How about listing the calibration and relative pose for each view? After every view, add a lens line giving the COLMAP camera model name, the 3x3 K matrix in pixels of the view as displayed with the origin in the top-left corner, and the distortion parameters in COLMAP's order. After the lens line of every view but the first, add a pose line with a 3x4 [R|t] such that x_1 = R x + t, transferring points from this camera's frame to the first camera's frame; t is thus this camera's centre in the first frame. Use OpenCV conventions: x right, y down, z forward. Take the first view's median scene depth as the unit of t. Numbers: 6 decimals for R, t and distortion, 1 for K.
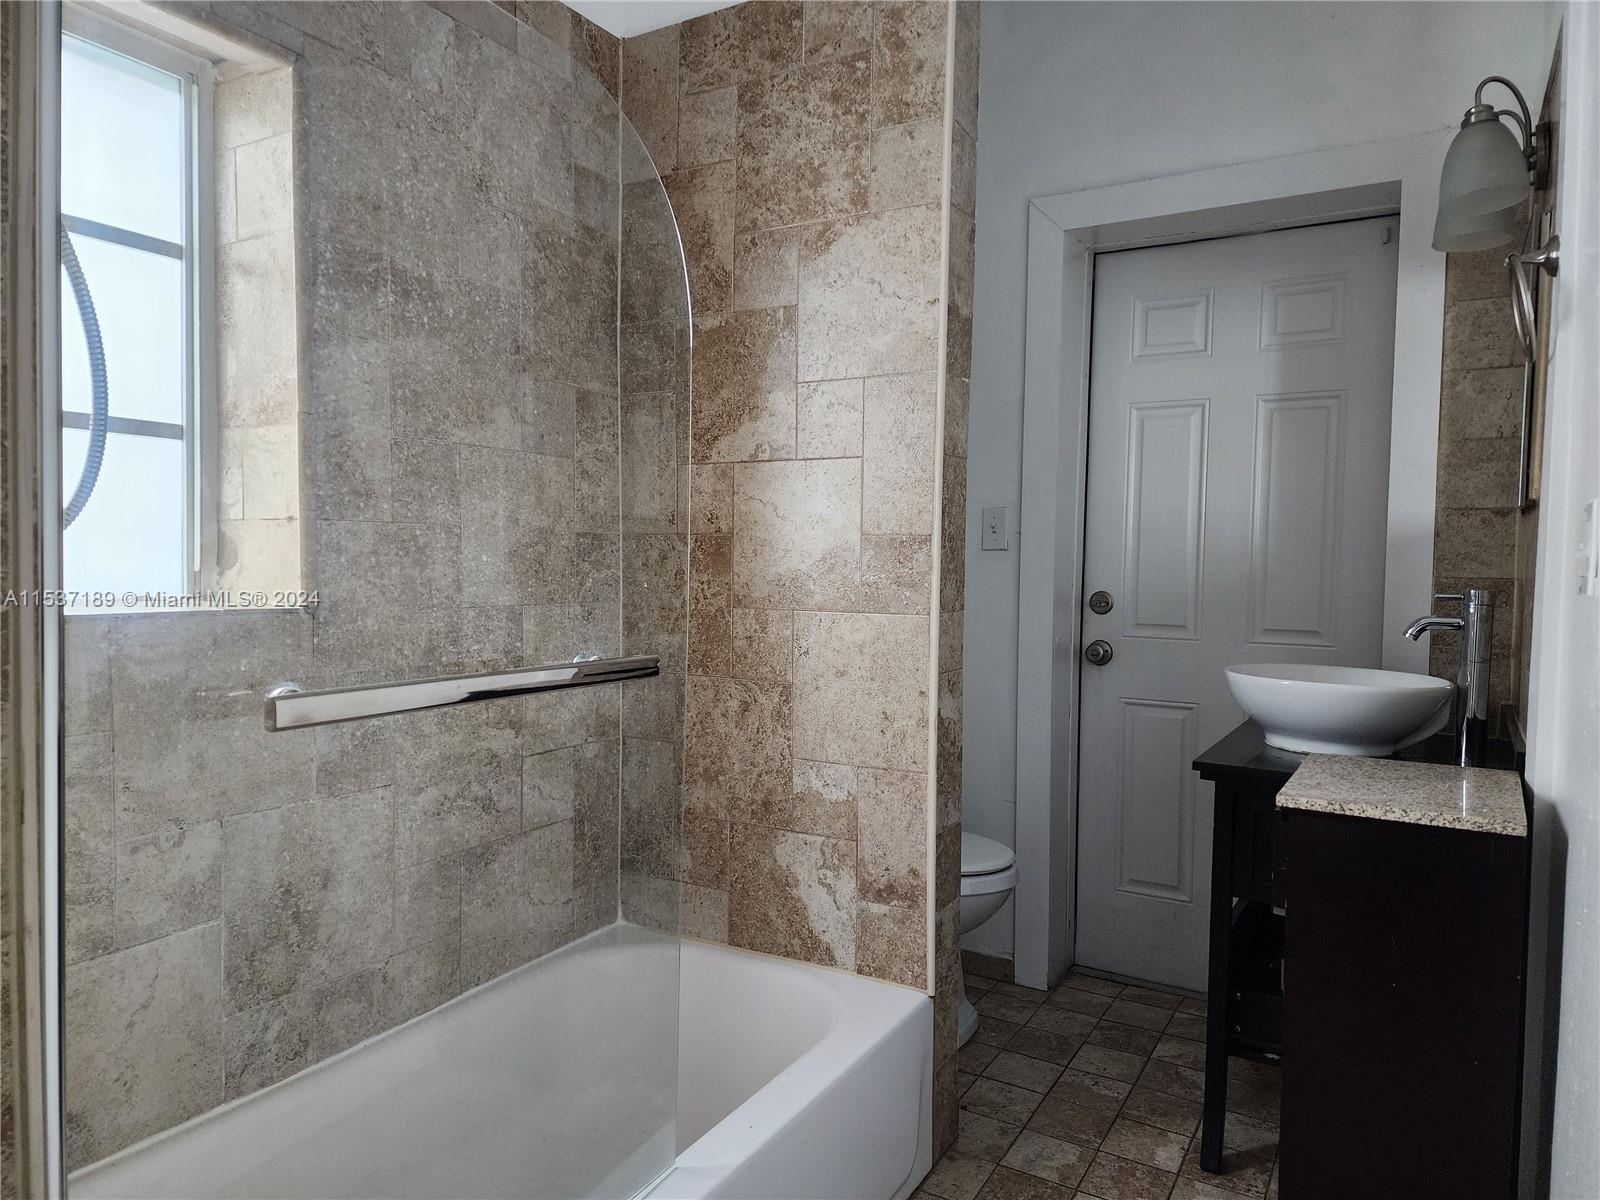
lens RADIAL K [[1086.6, 0, 807.1], [0, 1086.6, 607.1], [0, 0, 1]] dist [0.102810, -0.094522]
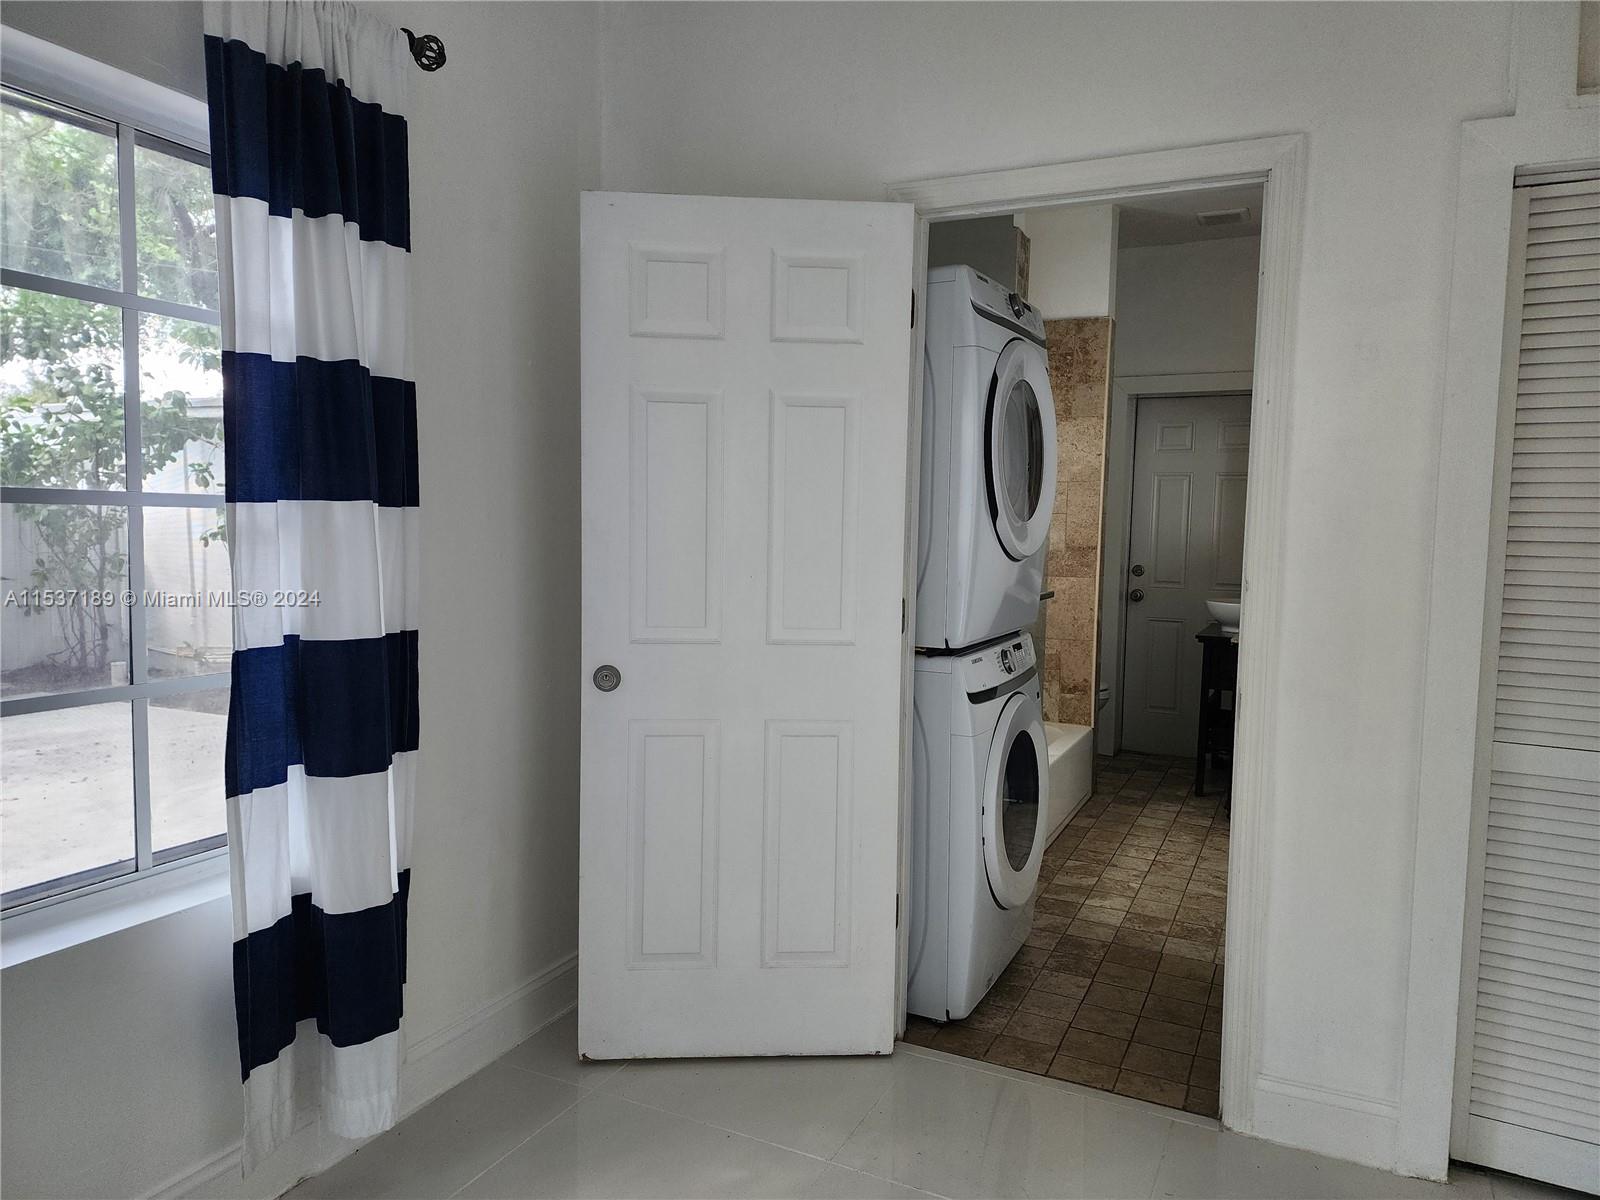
lens RADIAL K [[1086.6, 0, 807.1], [0, 1086.6, 607.1], [0, 0, 1]] dist [0.102810, -0.094522]
pose [[0.997638, -0.001963, 0.068663, -0.702996], [-0.000741, 0.999226, 0.039325, -0.023509], [-0.068687, -0.039283, 0.996865, -1.432590]]
